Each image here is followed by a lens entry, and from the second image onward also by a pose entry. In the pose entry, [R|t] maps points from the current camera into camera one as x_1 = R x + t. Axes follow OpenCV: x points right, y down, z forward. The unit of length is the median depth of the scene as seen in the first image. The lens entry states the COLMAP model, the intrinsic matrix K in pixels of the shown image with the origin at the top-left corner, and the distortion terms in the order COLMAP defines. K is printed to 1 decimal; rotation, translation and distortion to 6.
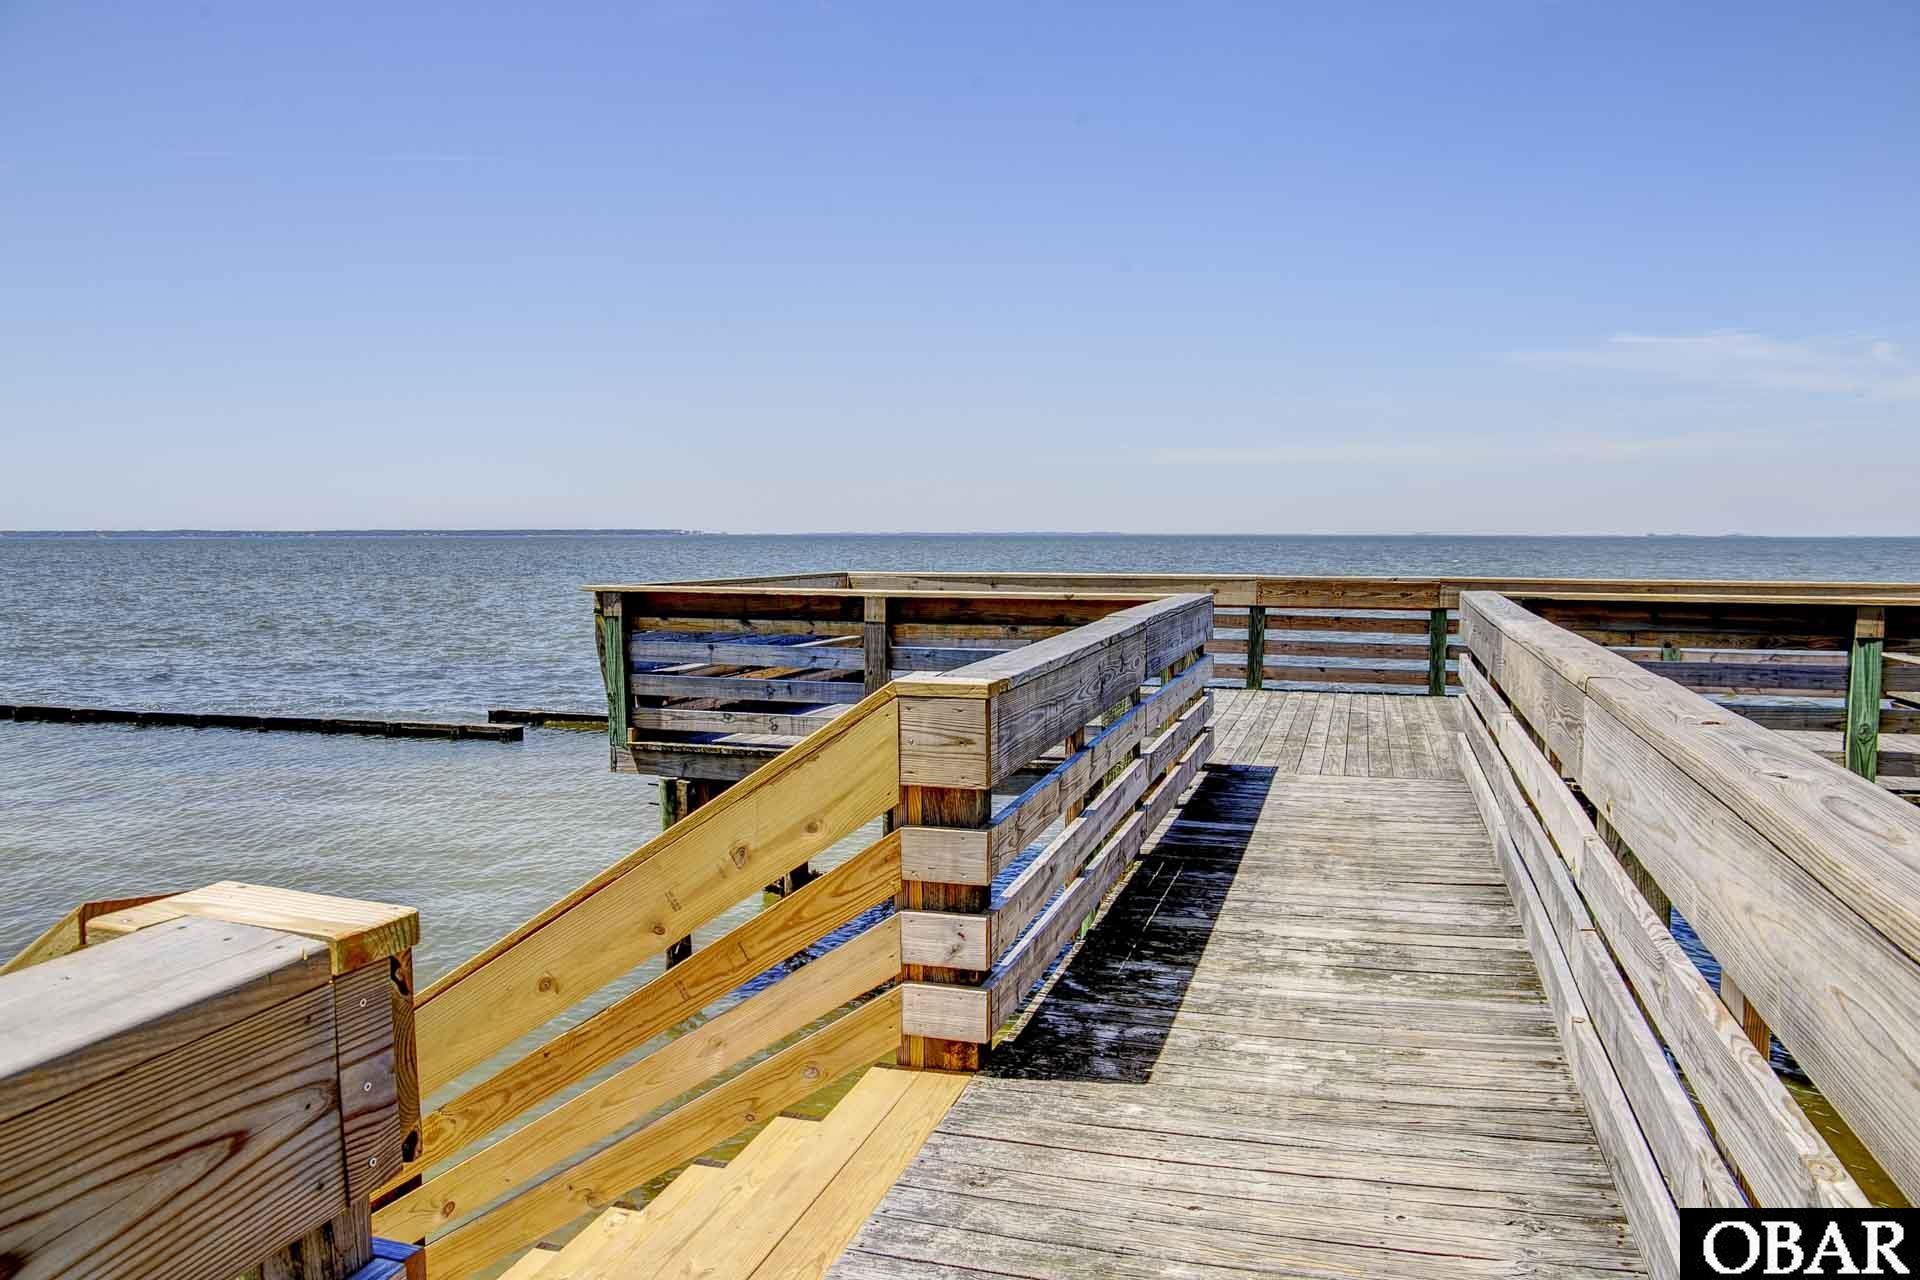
lens RADIAL K [[1390.9, 0, 958.7], [0, 1390.9, 621.1], [0, 0, 1]] dist [-0.097576, 0.046424]
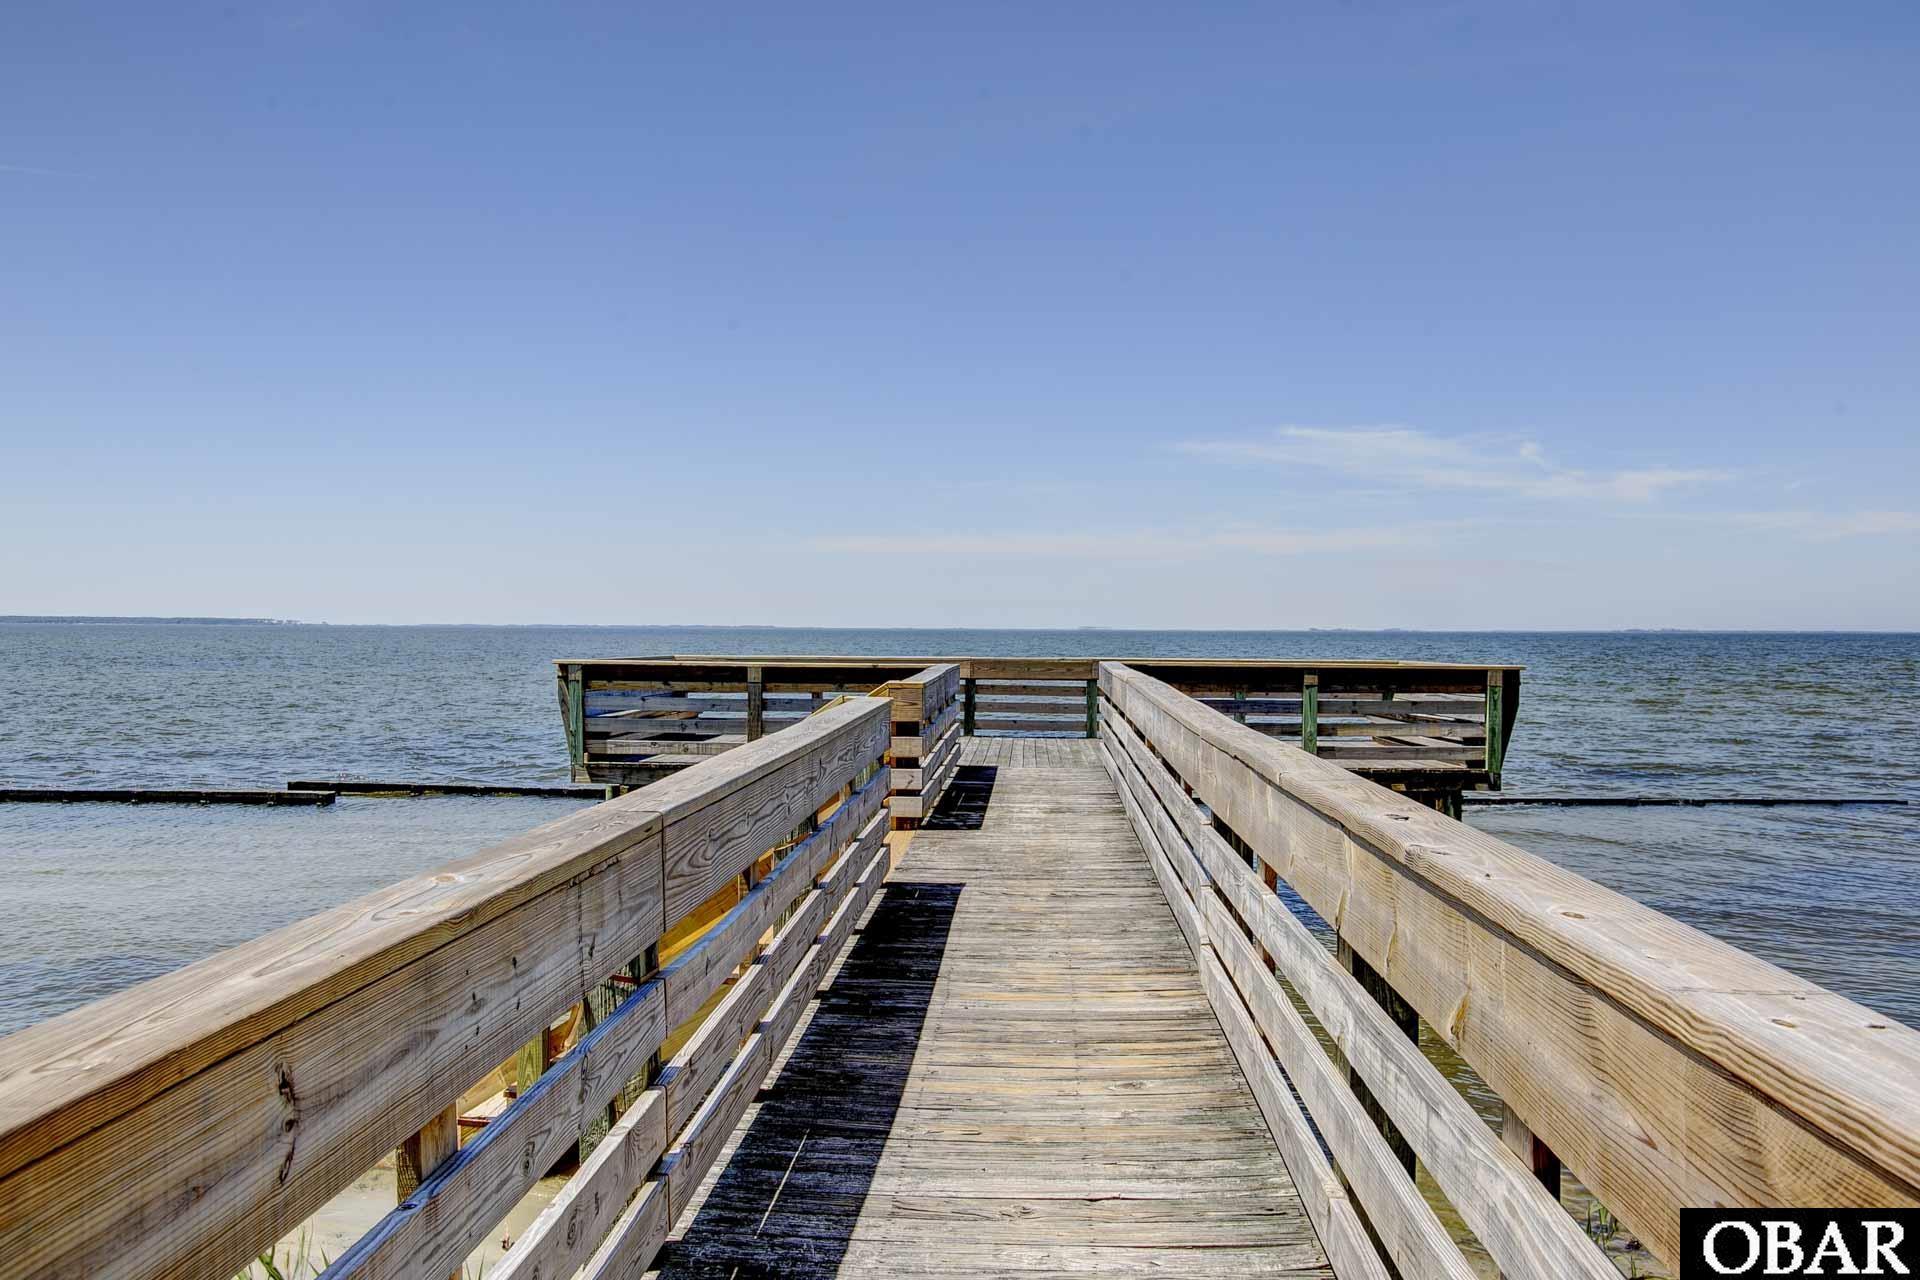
lens RADIAL K [[1554.9, 0, 957.3], [0, 1554.9, 635.5], [0, 0, 1]] dist [0.017184, 0.003495]
pose [[0.971597, 0.005334, 0.236582, -0.246325], [0.008231, 0.998379, -0.056312, 0.047789], [-0.236499, 0.056660, 0.969978, -0.774189]]
